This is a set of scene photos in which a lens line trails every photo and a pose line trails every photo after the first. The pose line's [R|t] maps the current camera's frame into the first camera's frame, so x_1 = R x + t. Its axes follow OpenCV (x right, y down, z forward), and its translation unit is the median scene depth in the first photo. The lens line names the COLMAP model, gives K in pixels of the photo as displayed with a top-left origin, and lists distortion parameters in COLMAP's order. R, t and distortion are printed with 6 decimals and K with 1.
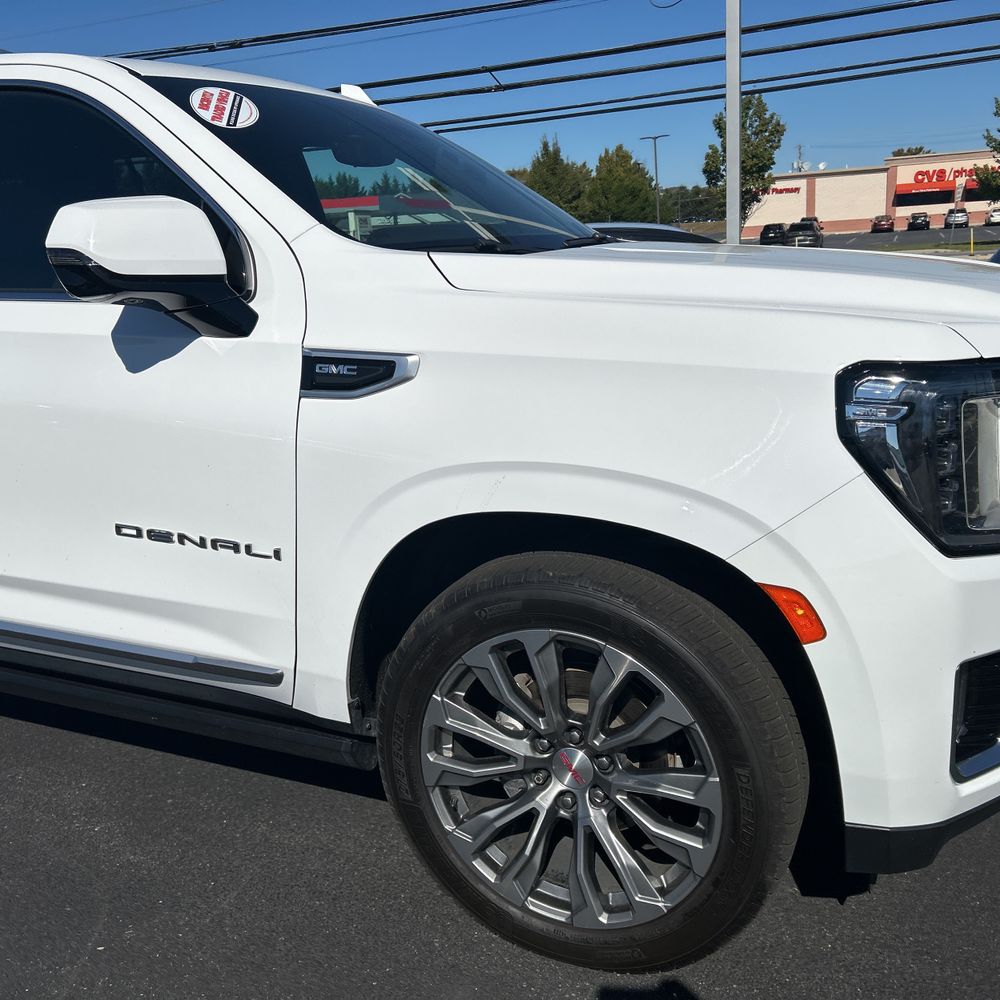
lens RADIAL K [[996.9, 0, 500.9], [0, 996.9, 504.3], [0, 0, 1]] dist [0.025066, 0.000000]
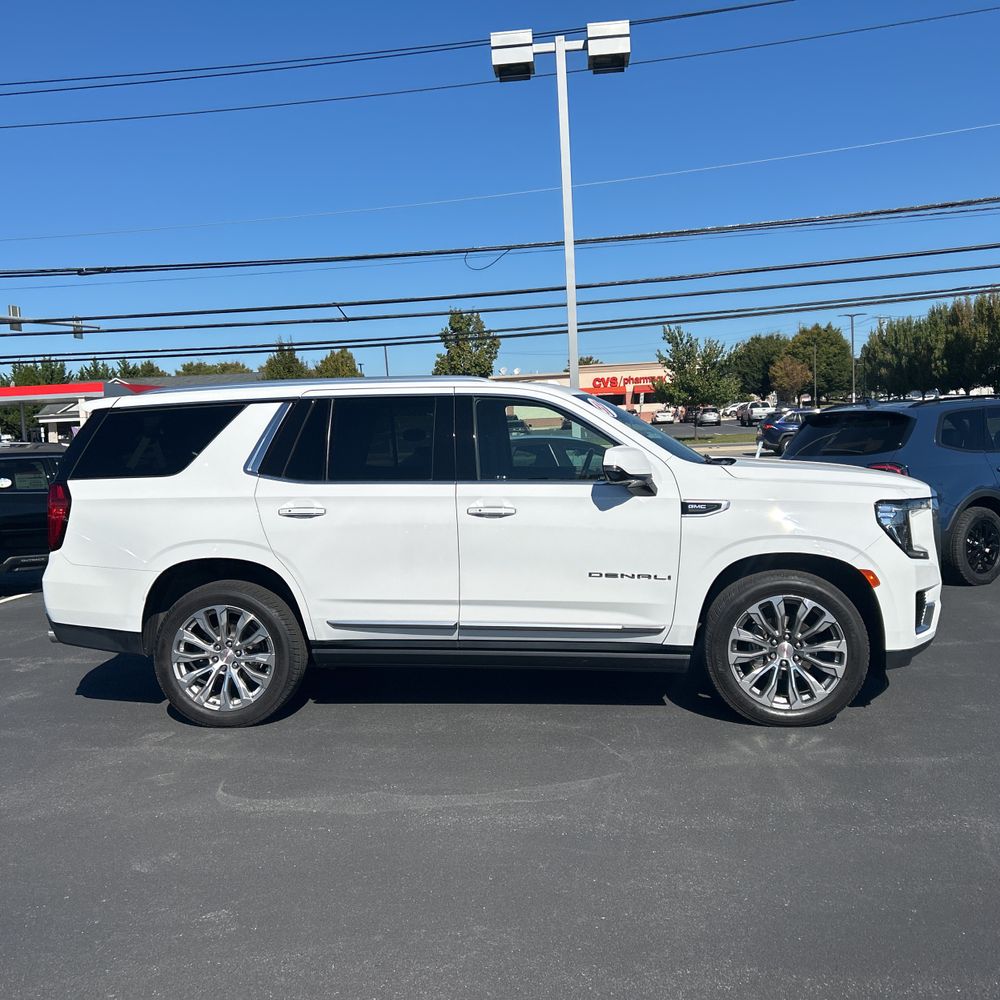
lens RADIAL K [[996.9, 0, 491.8], [0, 996.9, 493.0], [0, 0, 1]] dist [0.025066, 0.000000]
pose [[0.960211, -0.004033, 0.279245, -1.351305], [0.058467, 0.980641, -0.186881, 0.283761], [-0.273086, 0.195772, 0.941859, -1.332468]]
